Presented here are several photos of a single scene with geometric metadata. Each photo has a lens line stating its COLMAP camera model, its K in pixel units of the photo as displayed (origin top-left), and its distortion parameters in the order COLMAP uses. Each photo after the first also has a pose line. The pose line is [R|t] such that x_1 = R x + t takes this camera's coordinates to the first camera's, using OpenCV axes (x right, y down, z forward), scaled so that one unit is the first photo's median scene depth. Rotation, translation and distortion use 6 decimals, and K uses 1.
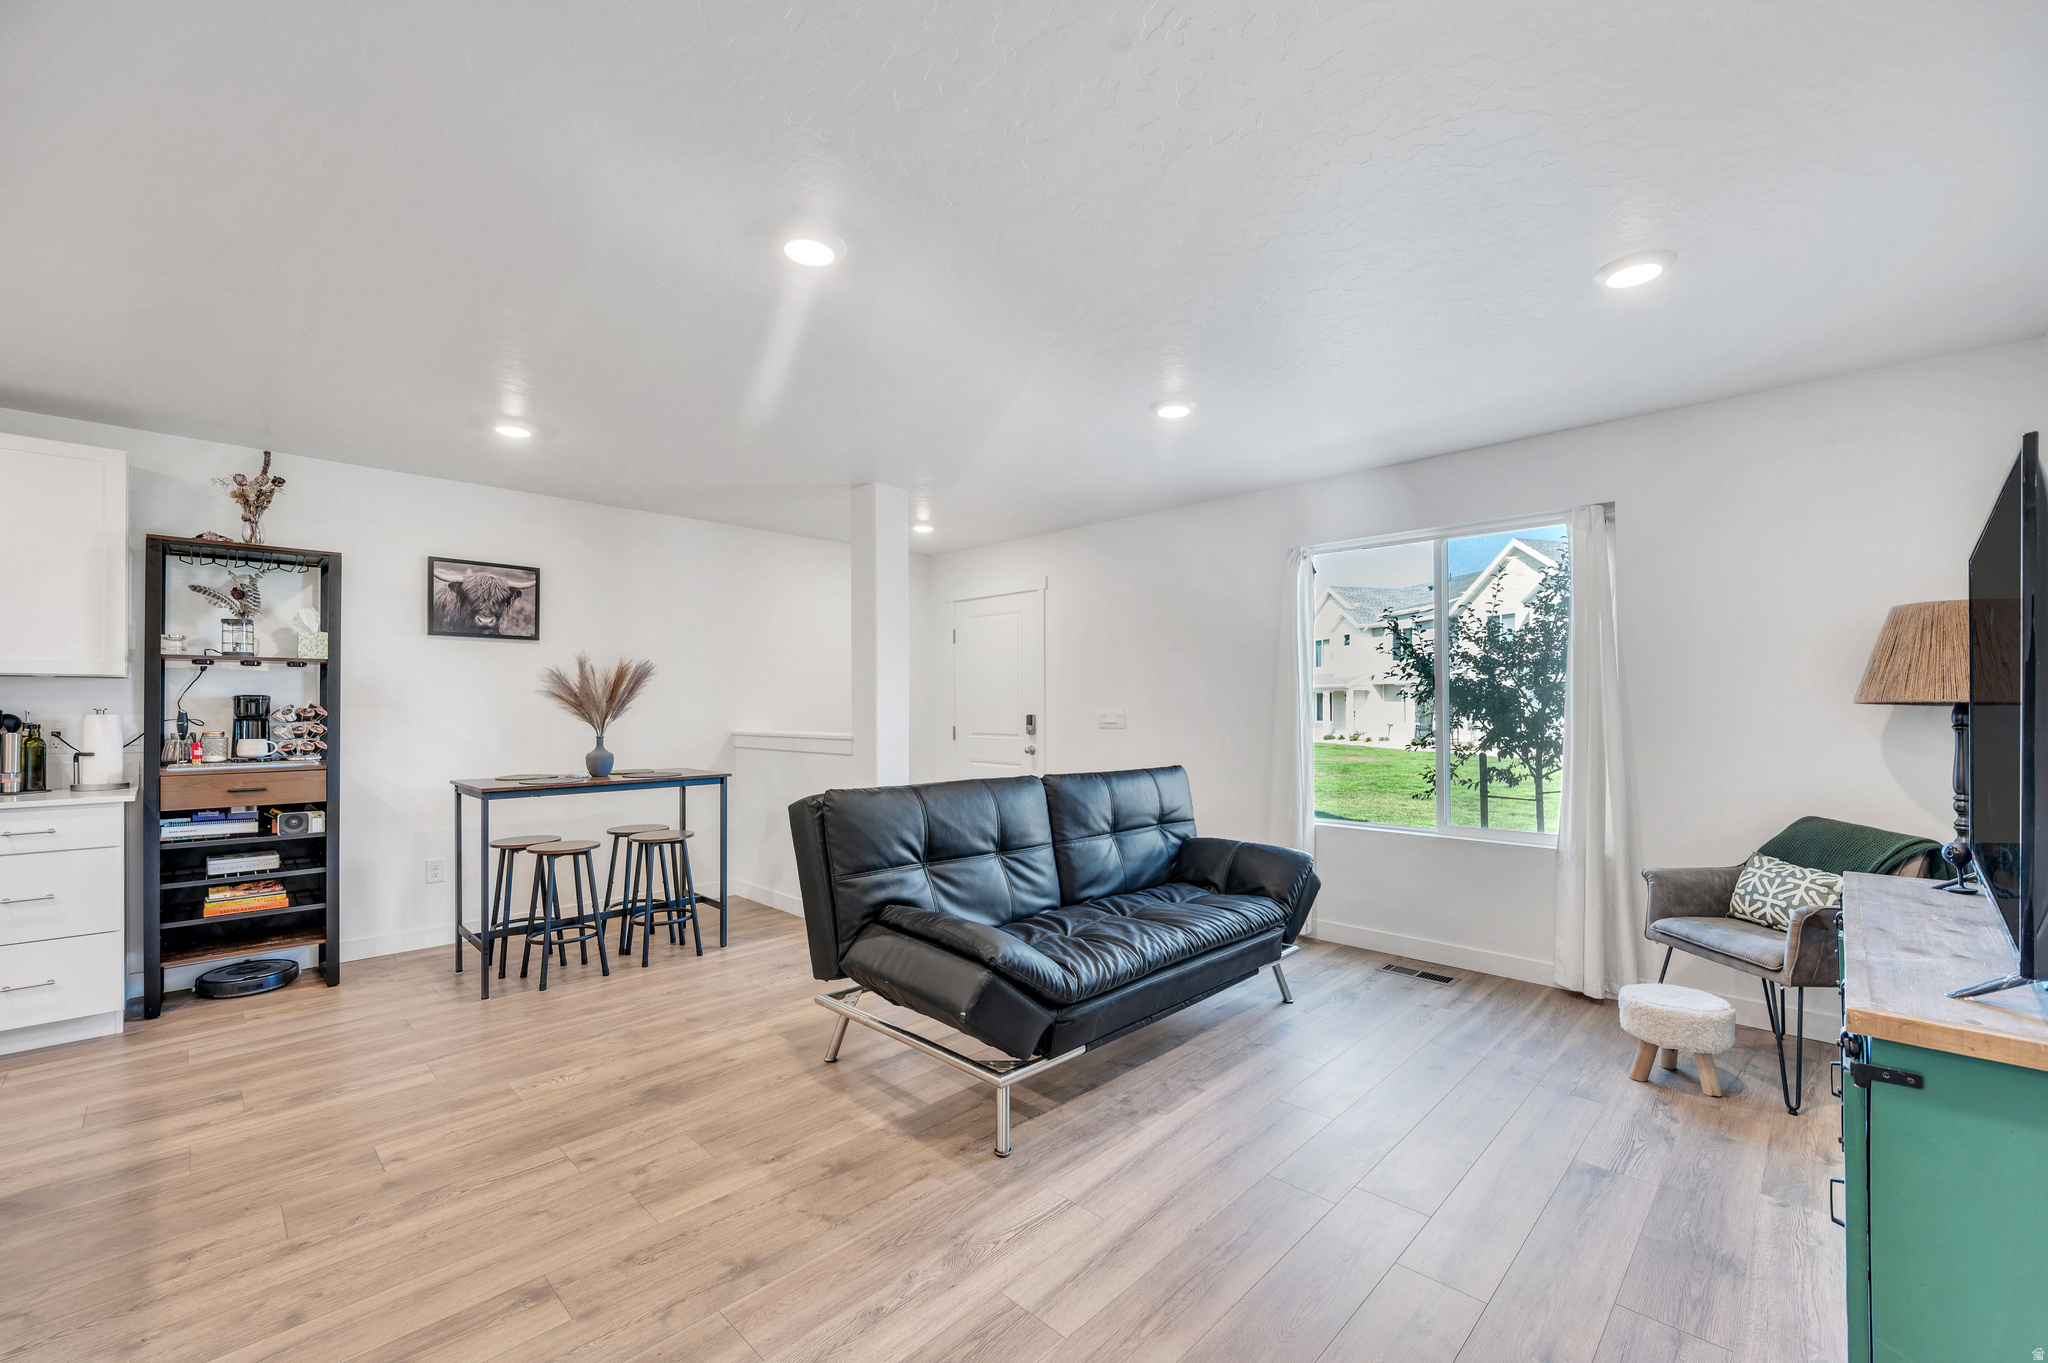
lens RADIAL K [[842.9, 0, 1026.8], [0, 842.9, 694.2], [0, 0, 1]] dist [-0.002203, -0.000285]
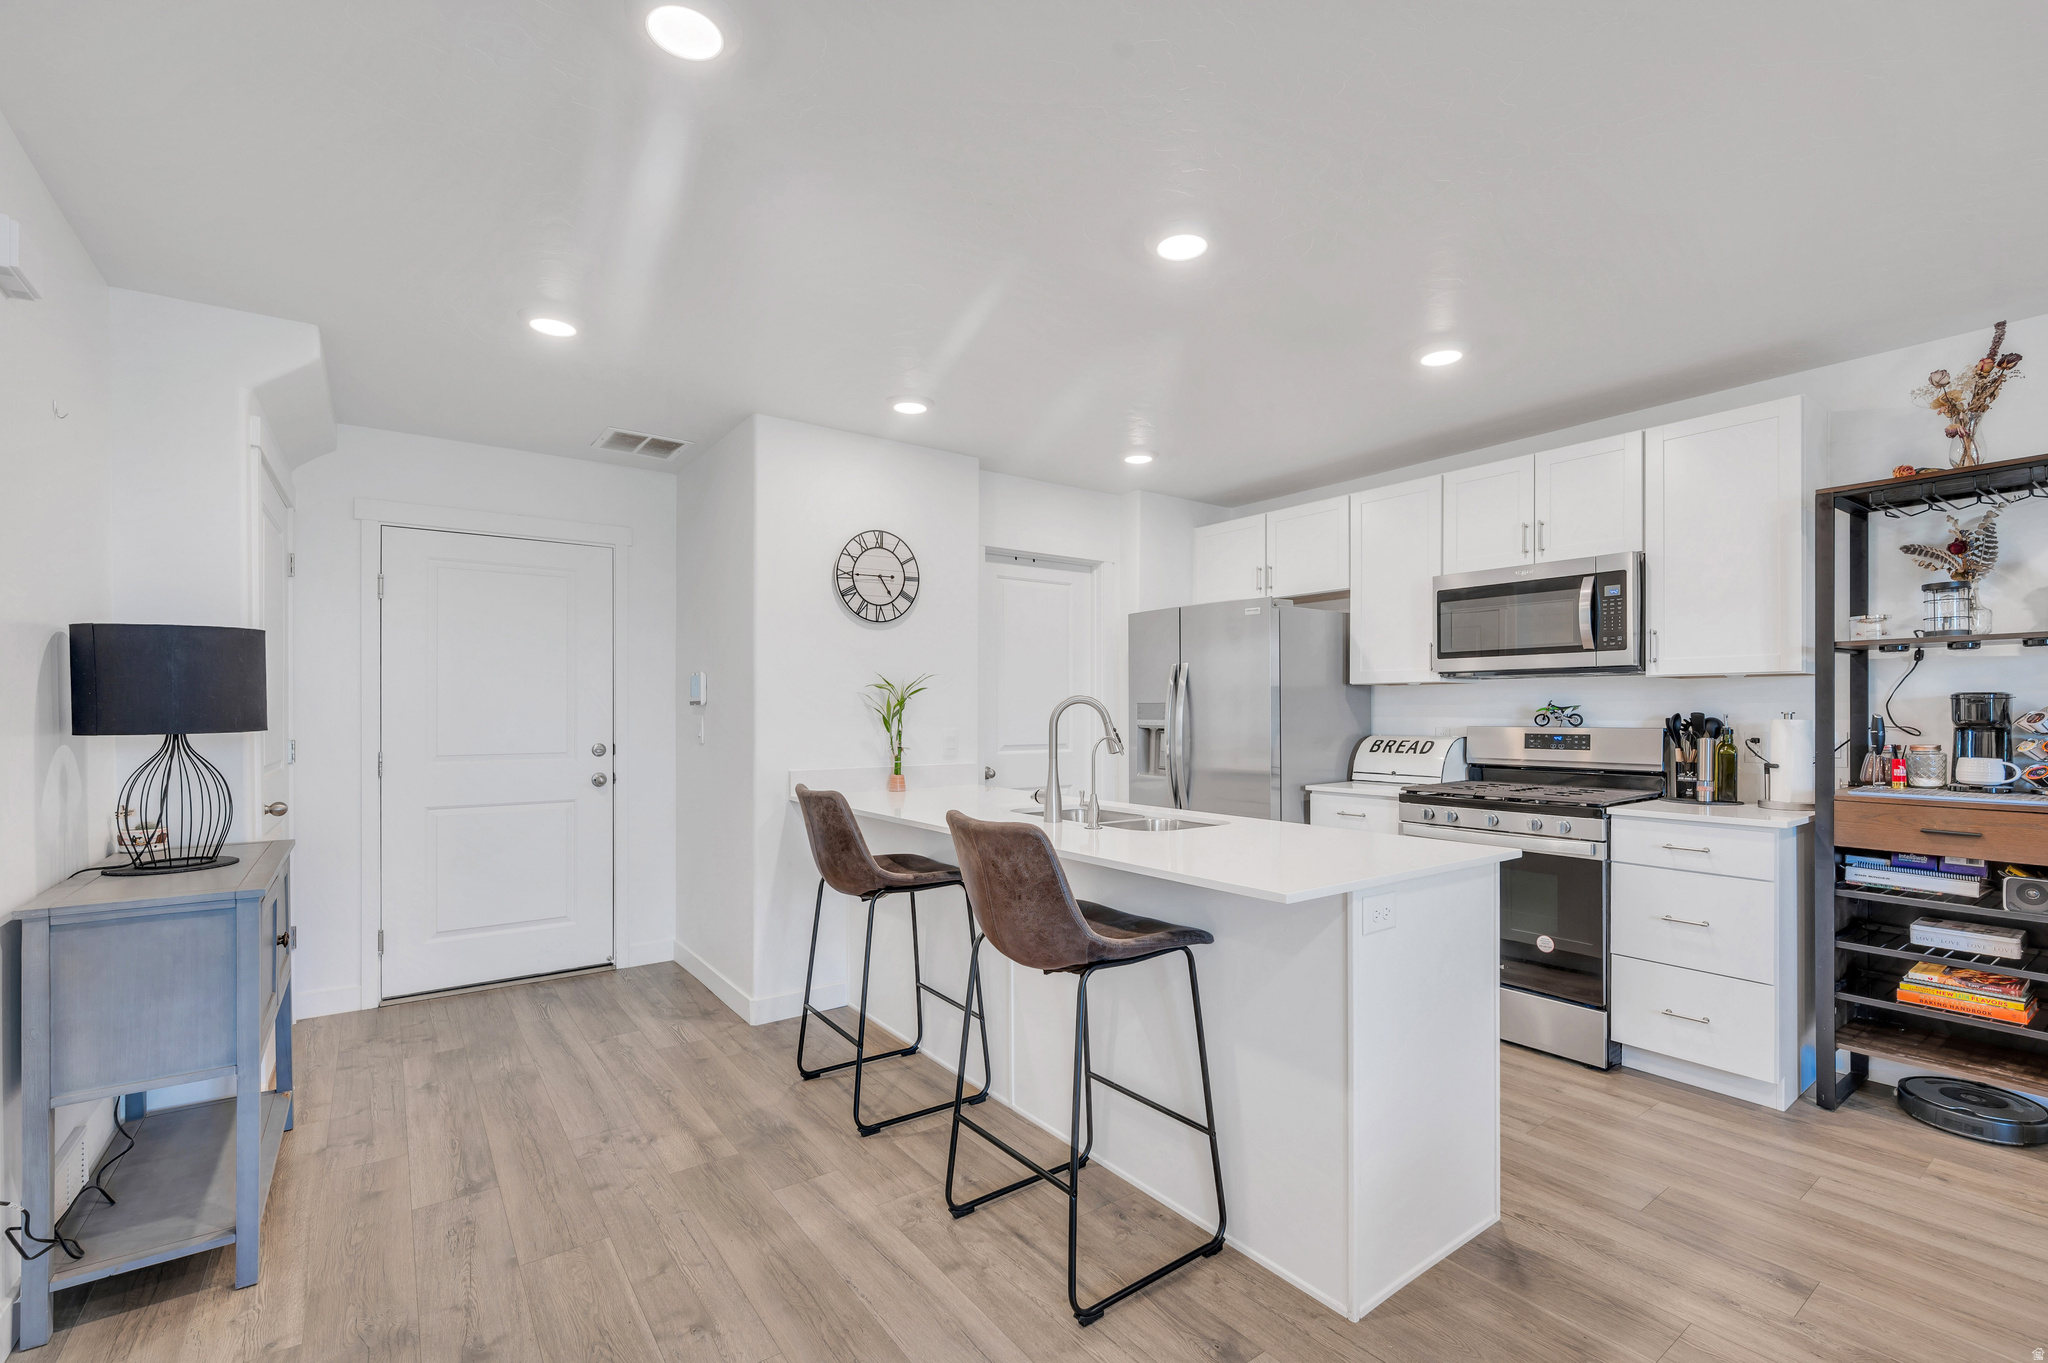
lens RADIAL K [[886.8, 0, 1042.0], [0, 886.8, 714.5], [0, 0, 1]] dist [-0.002582, -0.000391]
pose [[-0.149213, 0.004657, -0.988794, -0.111517], [0.014784, 0.999888, 0.002478, 0.005832], [0.988695, -0.014249, -0.149265, 0.371981]]
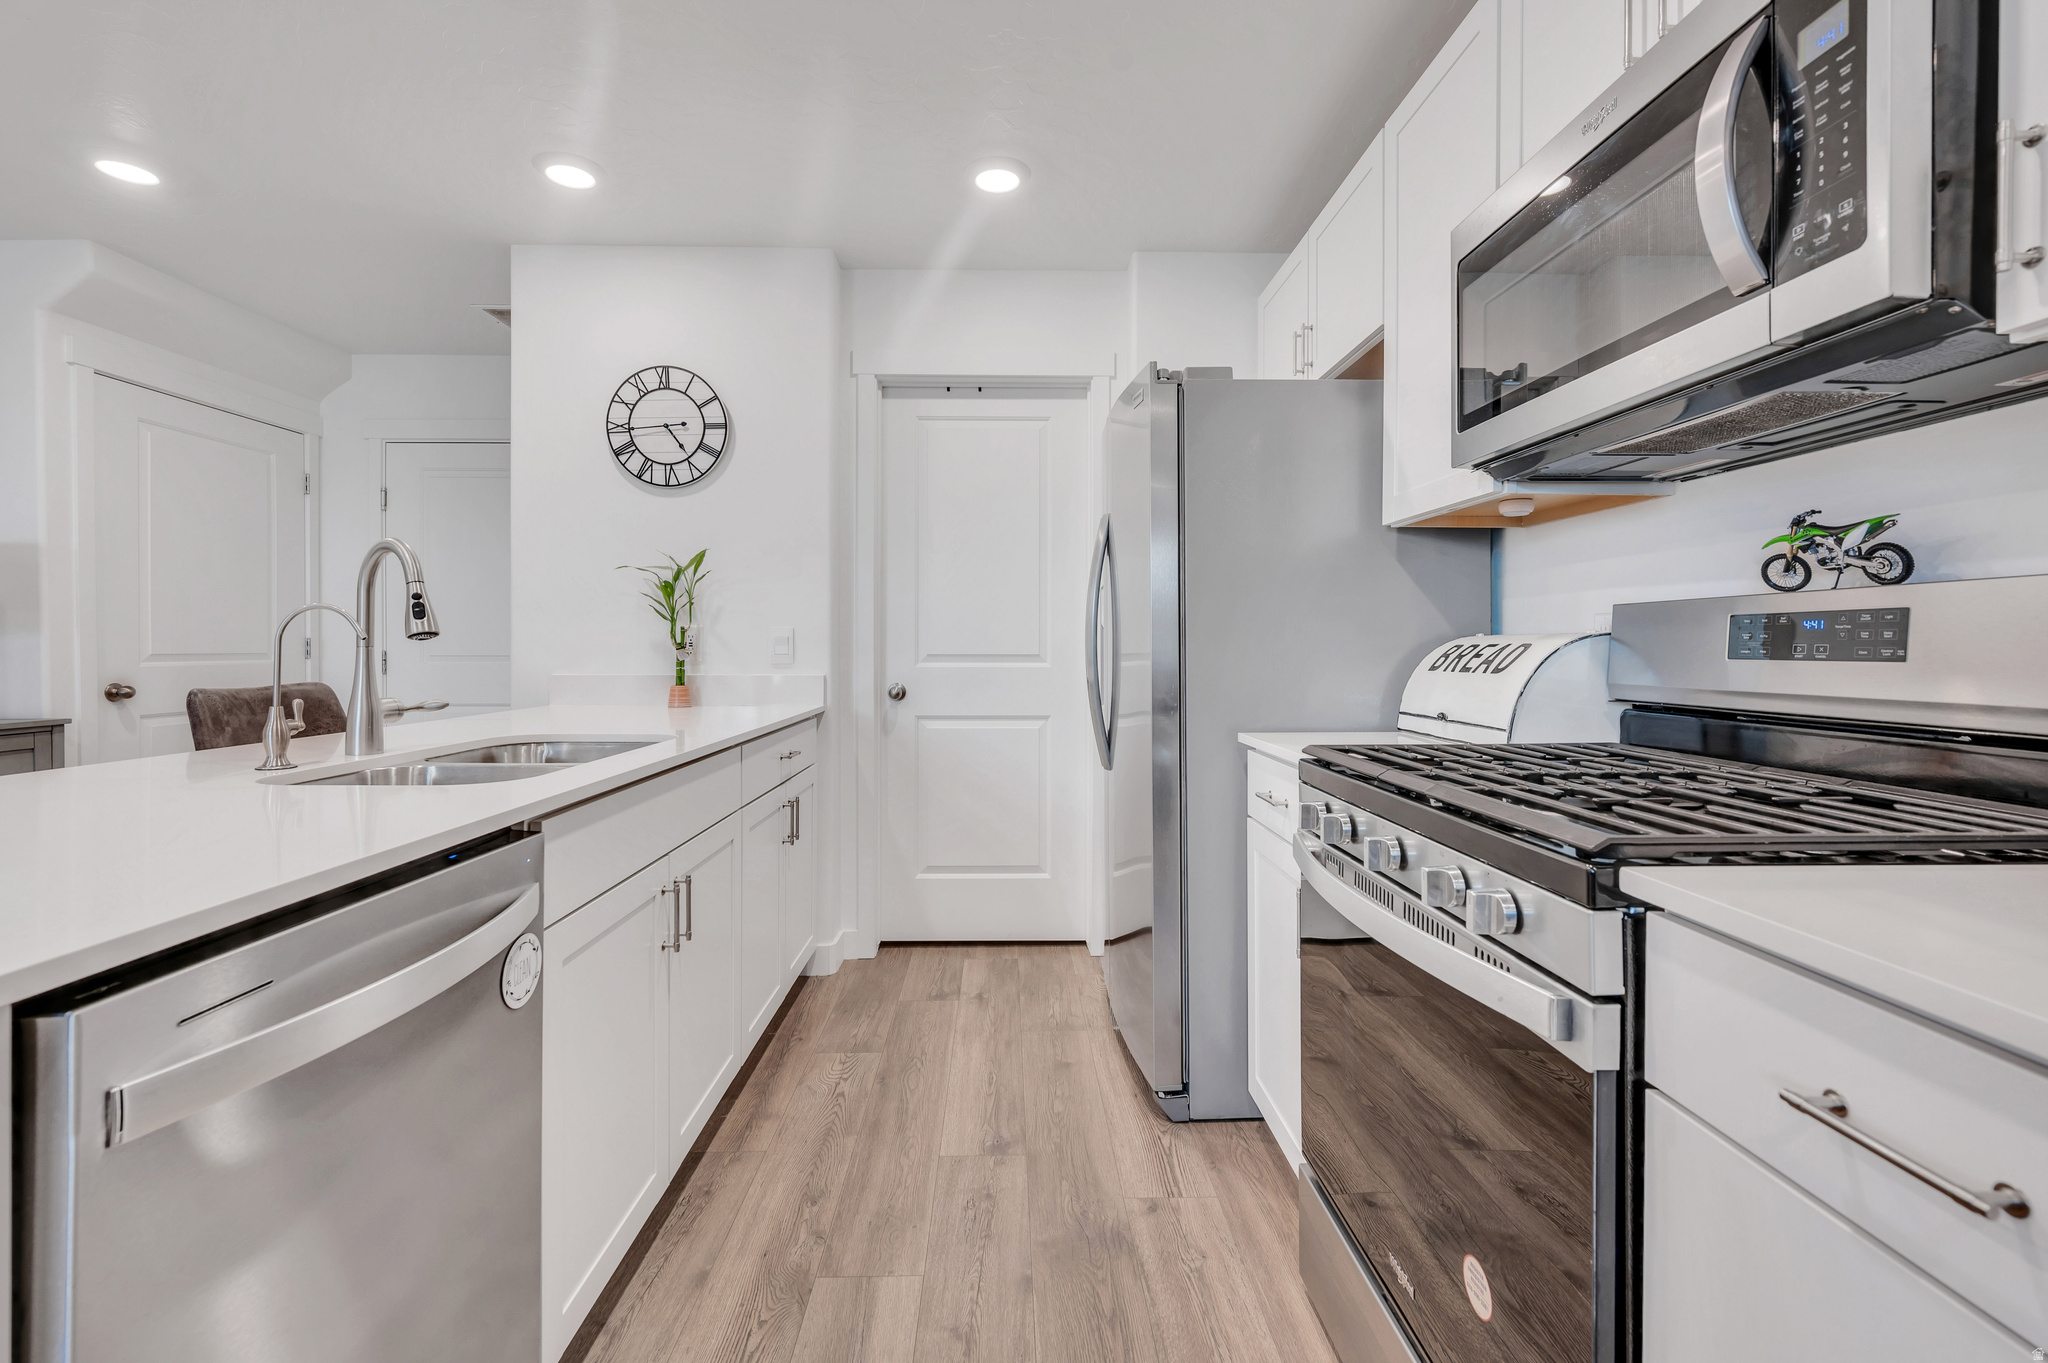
lens RADIAL K [[886.8, 0, 1020.0], [0, 886.8, 646.2], [0, 0, 1]] dist [-0.002582, -0.000391]
pose [[-0.695641, 0.000841, -0.718389, -0.763223], [0.009230, 0.999927, -0.007767, 0.051012], [0.718330, -0.012034, -0.695598, 0.814013]]
